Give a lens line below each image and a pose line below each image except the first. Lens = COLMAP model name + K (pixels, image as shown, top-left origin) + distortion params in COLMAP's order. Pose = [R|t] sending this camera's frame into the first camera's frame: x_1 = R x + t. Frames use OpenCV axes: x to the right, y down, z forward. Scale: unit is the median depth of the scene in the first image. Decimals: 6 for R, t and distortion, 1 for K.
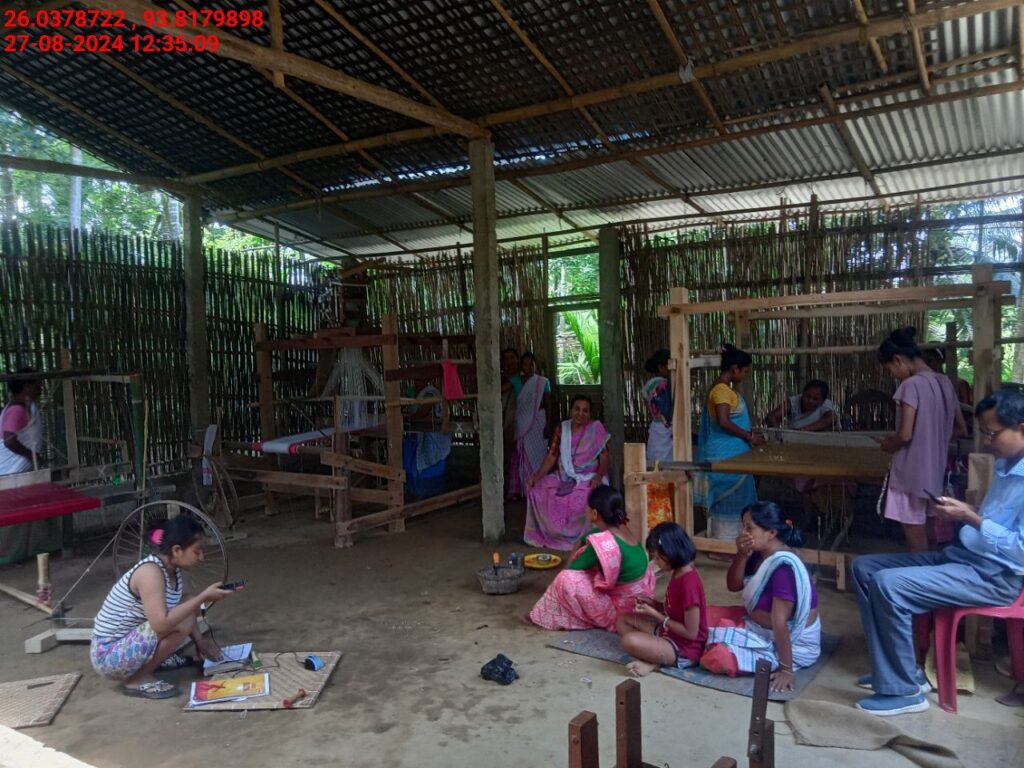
lens RADIAL K [[768.4, 0, 513.1], [0, 768.4, 383.6], [0, 0, 1]] dist [0.026351, -0.017866]
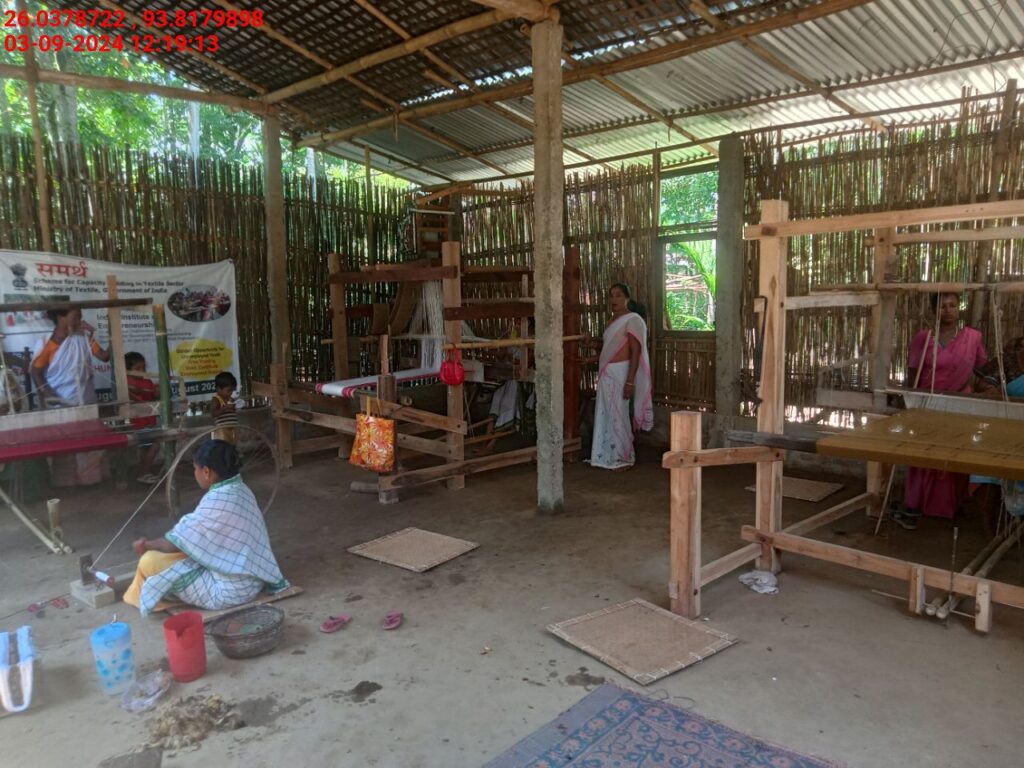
lens RADIAL K [[768.4, 0, 510.2], [0, 768.4, 390.7], [0, 0, 1]] dist [0.026351, -0.017866]
pose [[0.973253, 0.046439, -0.224993, 0.099848], [-0.027720, 0.995939, 0.085656, -0.000381], [0.228057, -0.077128, 0.970588, 0.144871]]
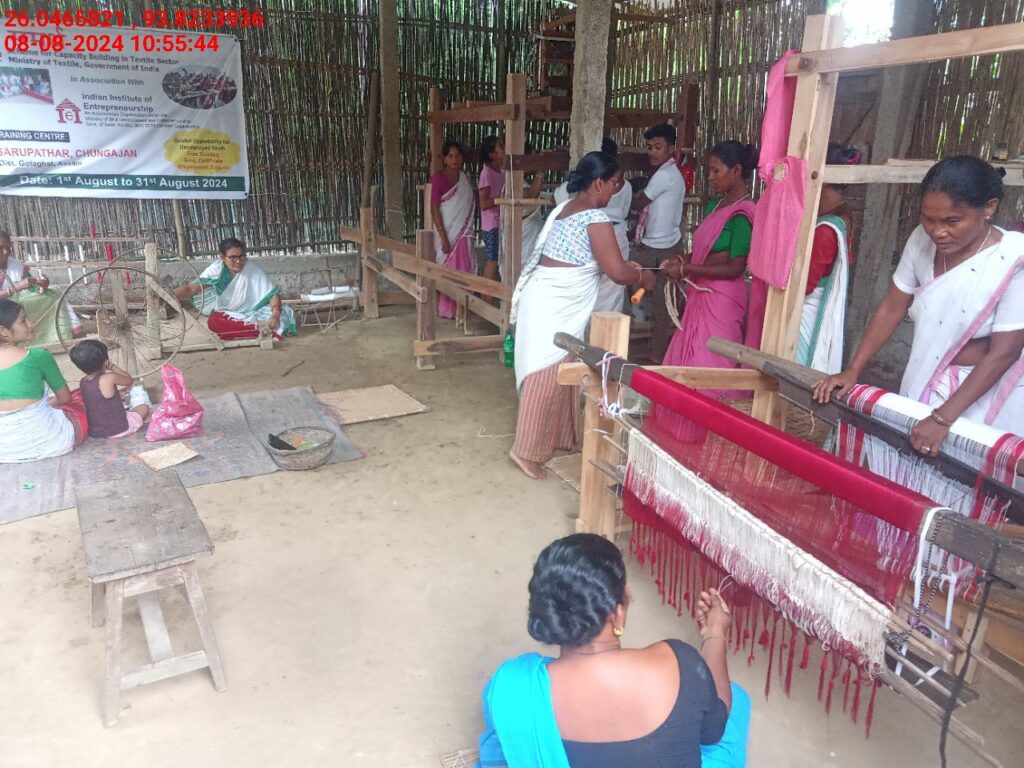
lens RADIAL K [[768.4, 0, 516.6], [0, 768.4, 384.3], [0, 0, 1]] dist [0.026351, -0.017866]
pose [[0.842014, 0.212577, -0.495806, 0.247248], [-0.070800, 0.954683, 0.289082, -0.019515], [0.534789, -0.208308, 0.818907, 0.309286]]
